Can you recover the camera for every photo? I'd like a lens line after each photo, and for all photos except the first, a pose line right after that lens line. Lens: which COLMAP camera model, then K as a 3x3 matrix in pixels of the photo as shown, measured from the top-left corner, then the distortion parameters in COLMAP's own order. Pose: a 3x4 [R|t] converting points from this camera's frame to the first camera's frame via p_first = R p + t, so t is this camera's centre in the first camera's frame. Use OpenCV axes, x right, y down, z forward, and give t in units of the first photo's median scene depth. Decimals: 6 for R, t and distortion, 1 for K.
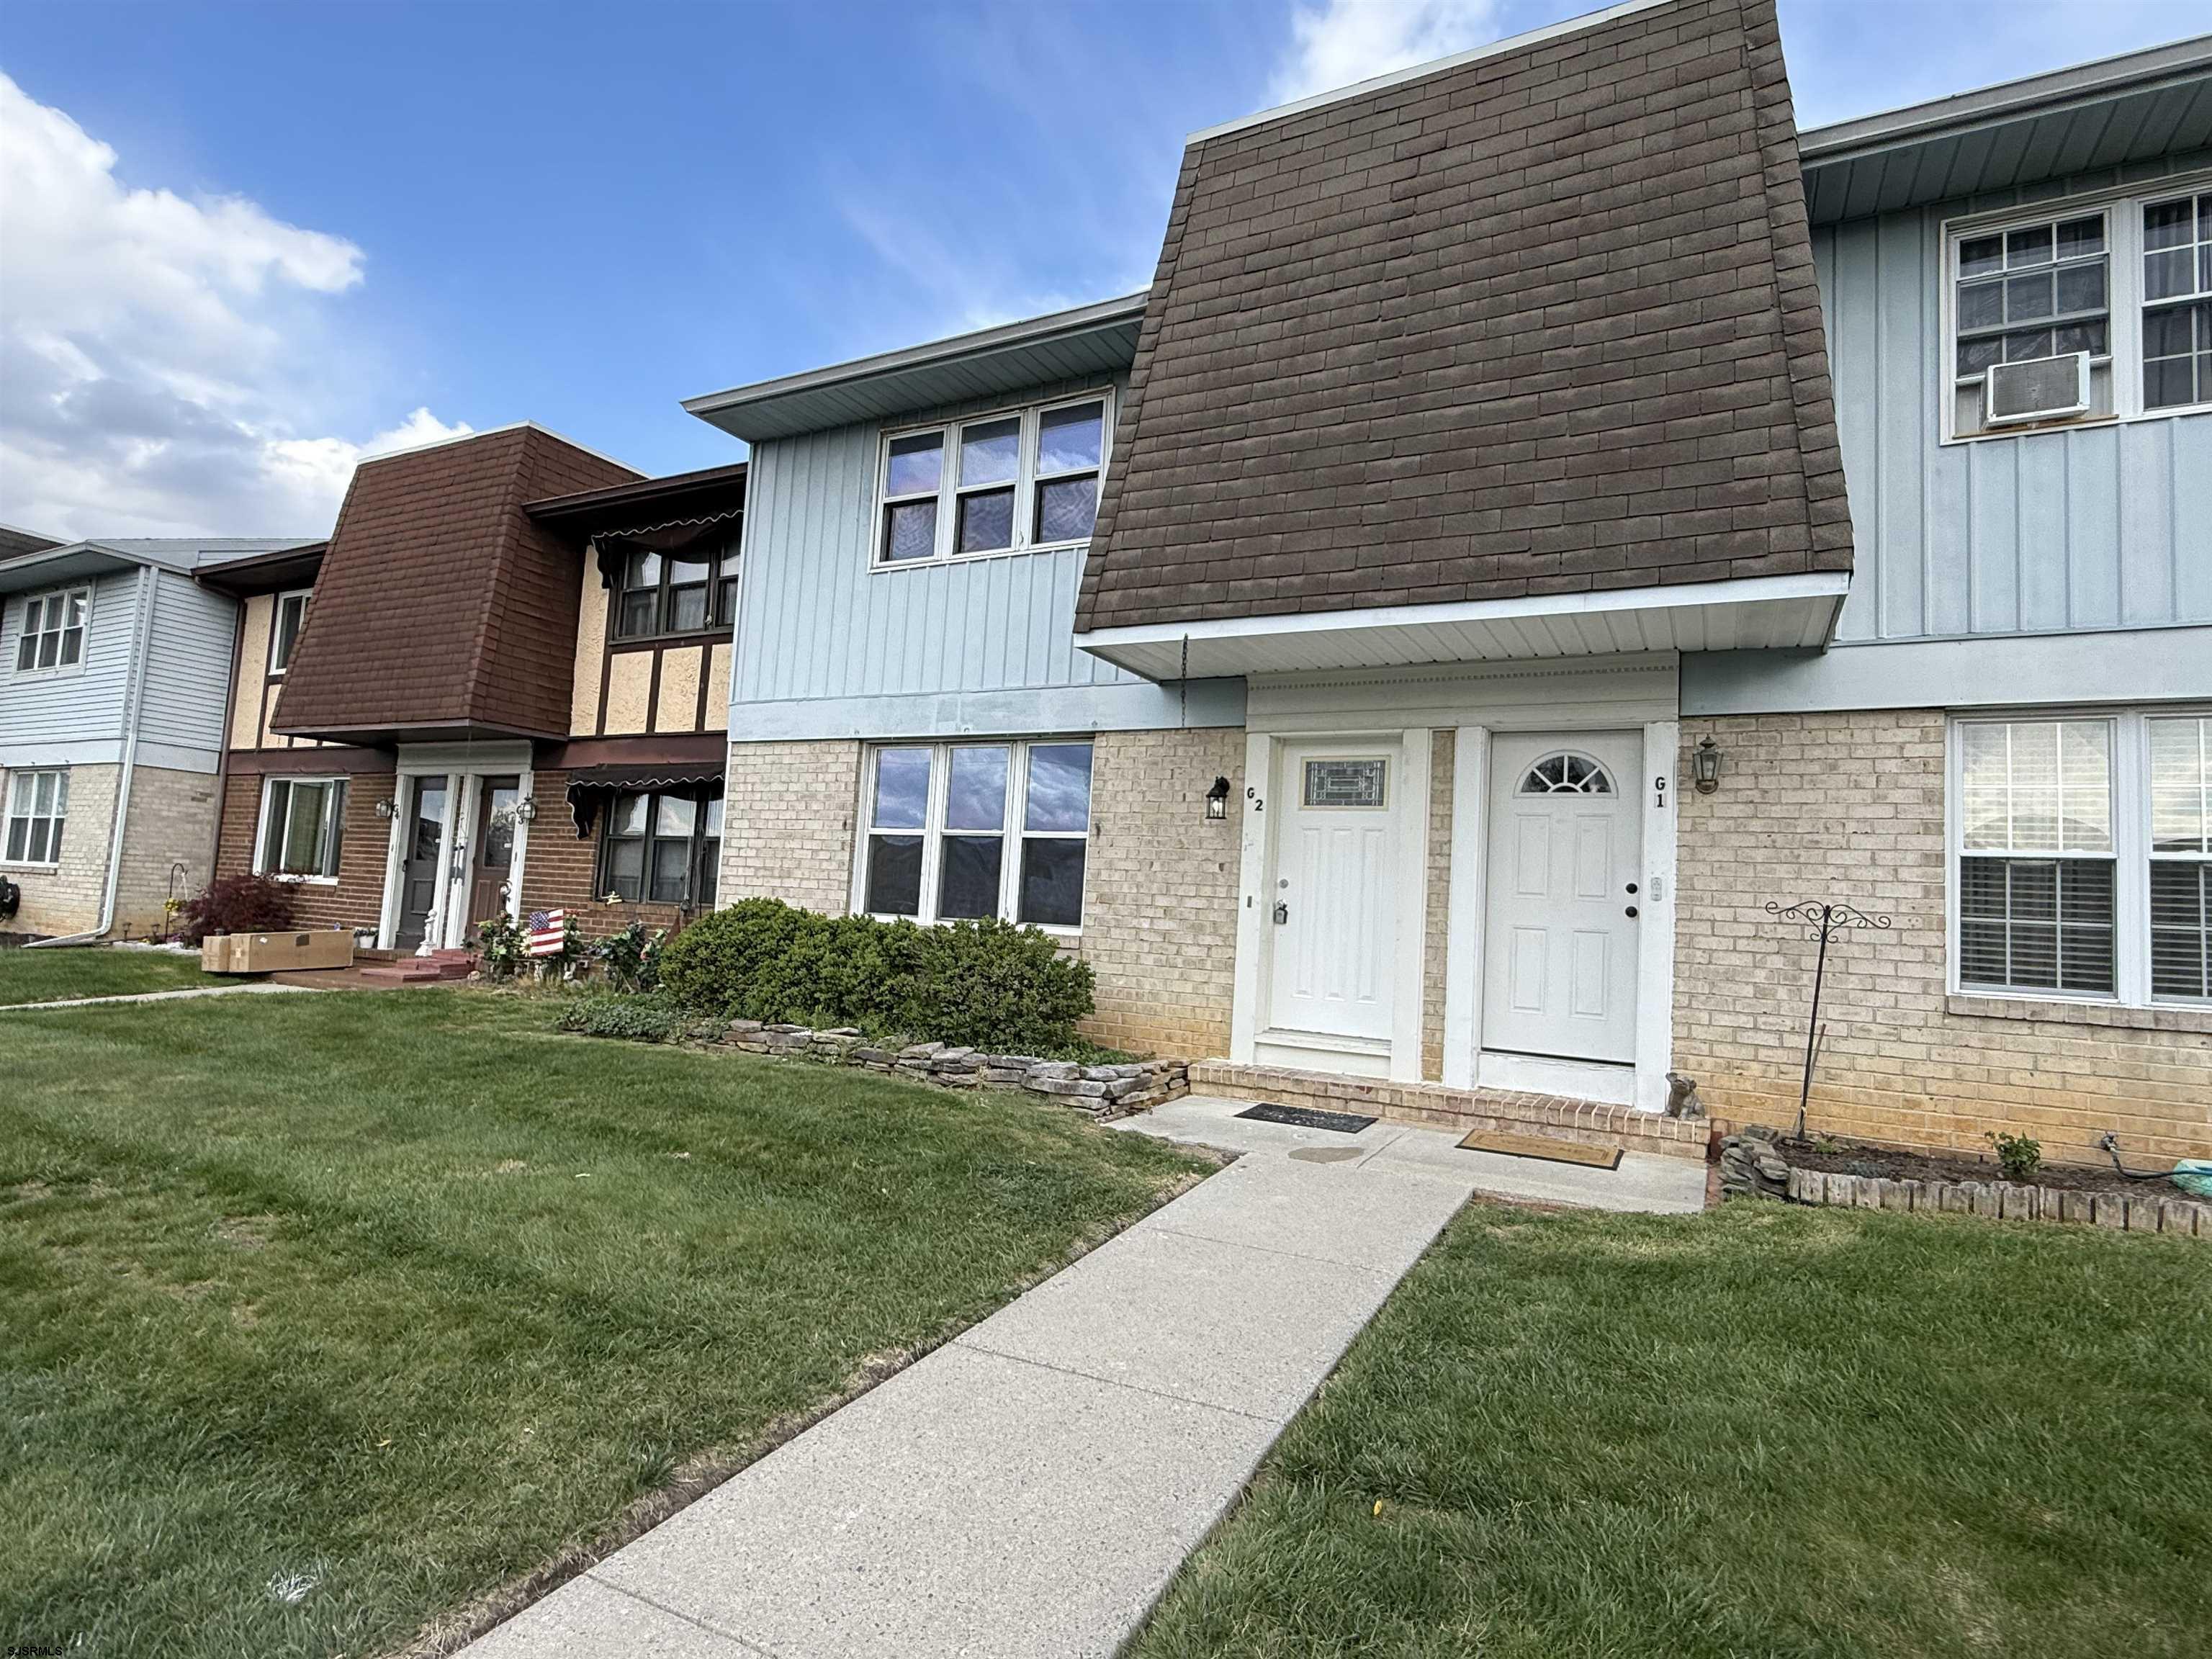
lens RADIAL K [[1160.5, 0, 1101.4], [0, 1160.5, 835.8], [0, 0, 1]] dist [0.004495, -0.000918]
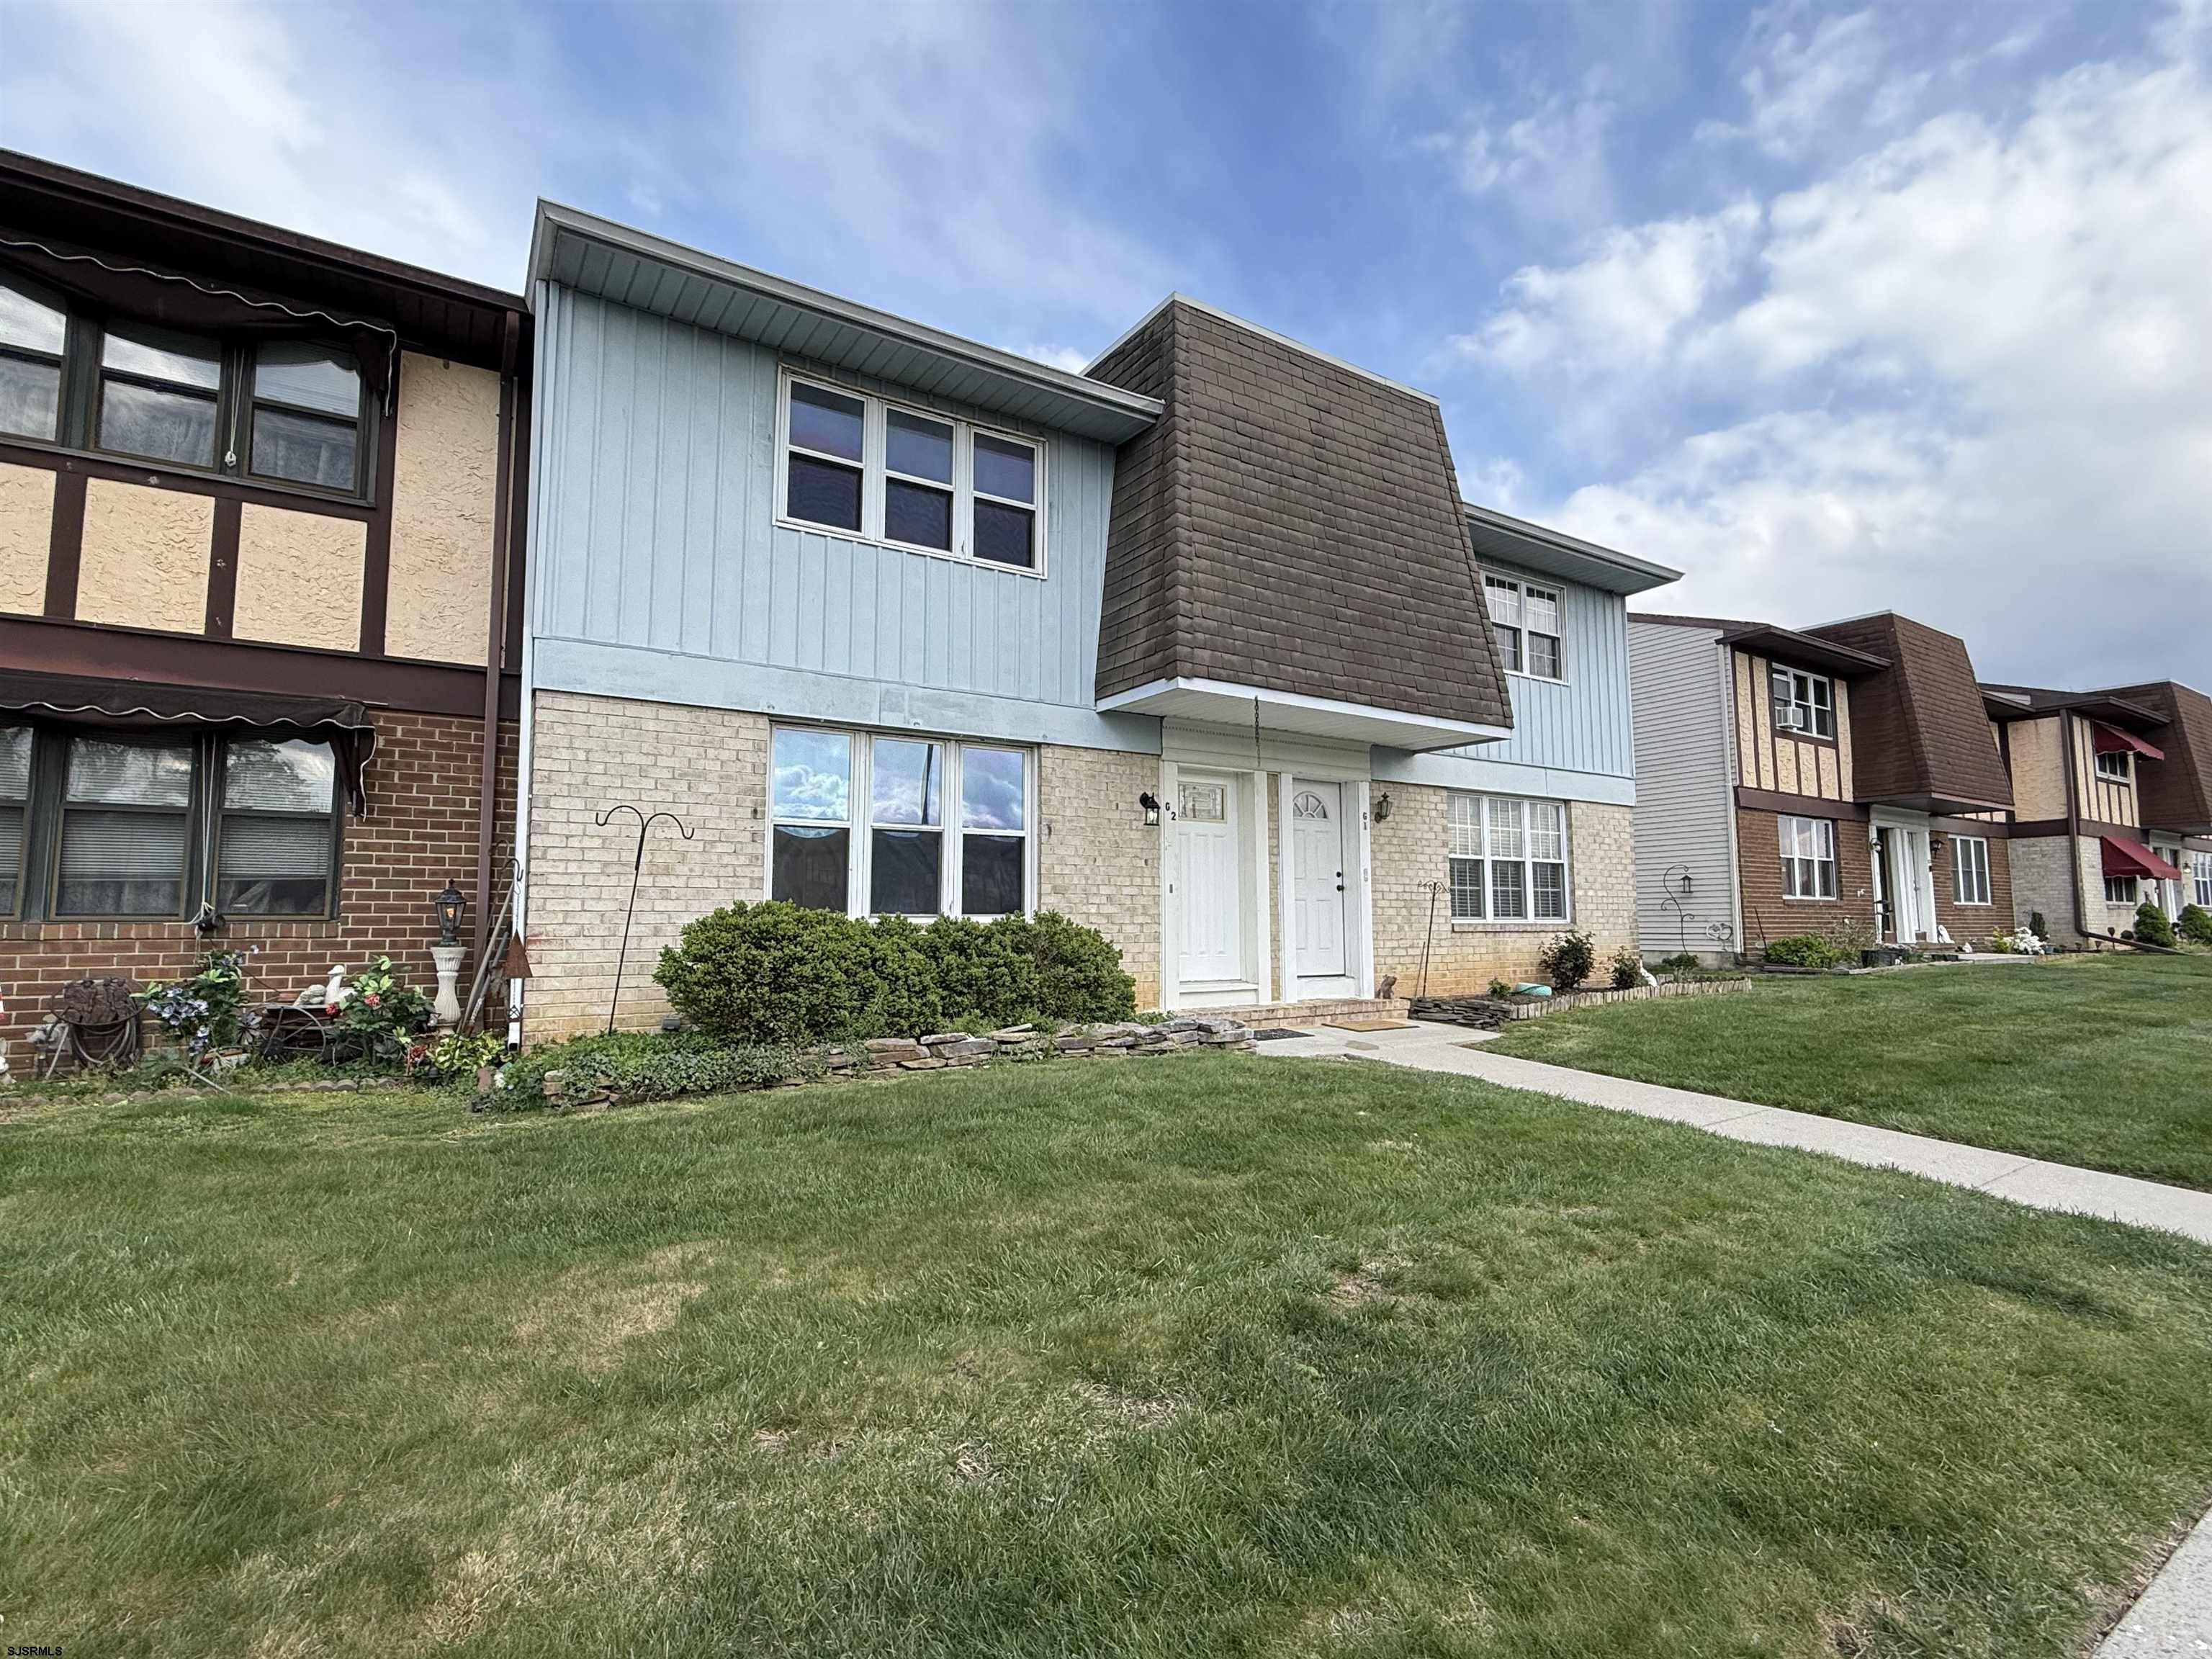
lens RADIAL K [[1015.0, 0, 1102.4], [0, 1015.0, 819.3], [0, 0, 1]] dist [0.000981, 0.000102]
pose [[0.485805, 0.022674, 0.873773, -0.879690], [-0.041438, 0.999137, -0.002888, -0.015151], [-0.873084, -0.034805, 0.486325, 0.479131]]
